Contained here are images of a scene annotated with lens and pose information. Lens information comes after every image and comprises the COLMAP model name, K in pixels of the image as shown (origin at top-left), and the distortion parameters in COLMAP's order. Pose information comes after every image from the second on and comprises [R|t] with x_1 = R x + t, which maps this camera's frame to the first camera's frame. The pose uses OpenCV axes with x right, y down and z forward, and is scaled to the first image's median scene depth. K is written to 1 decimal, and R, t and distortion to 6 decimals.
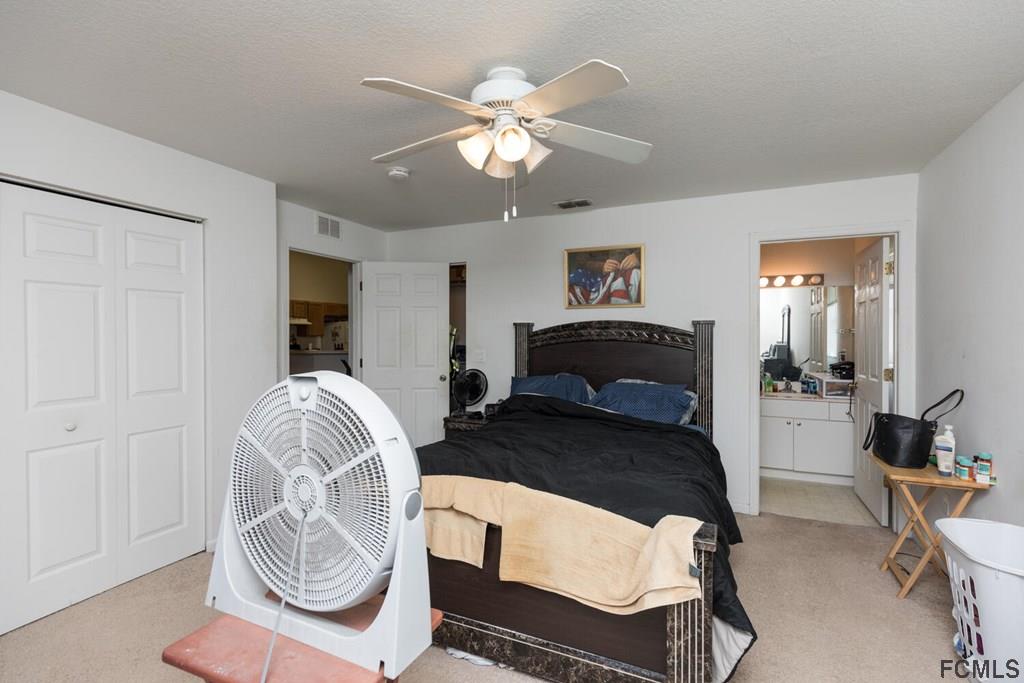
lens RADIAL K [[472.1, 0, 511.8], [0, 472.1, 336.2], [0, 0, 1]] dist [-0.000571, 0.001152]
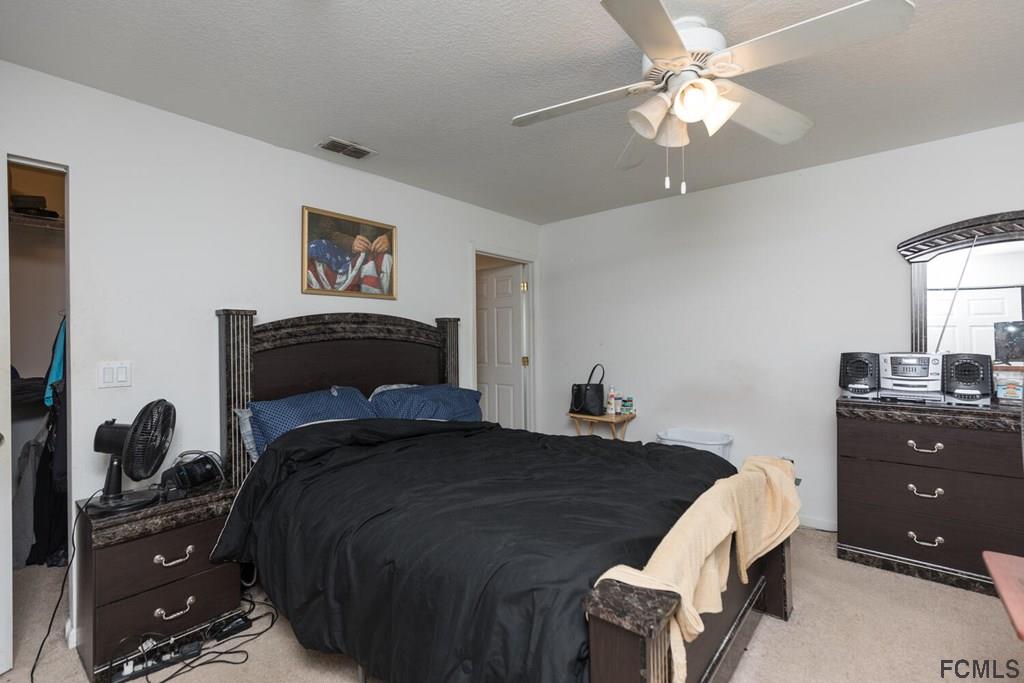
lens RADIAL K [[472.1, 0, 512.6], [0, 472.1, 338.9], [0, 0, 1]] dist [-0.000571, 0.001152]
pose [[0.251600, -0.000318, 0.967831, -0.485370], [0.016103, 0.999863, -0.003858, 0.016274], [-0.967697, 0.016556, 0.251570, 0.556384]]
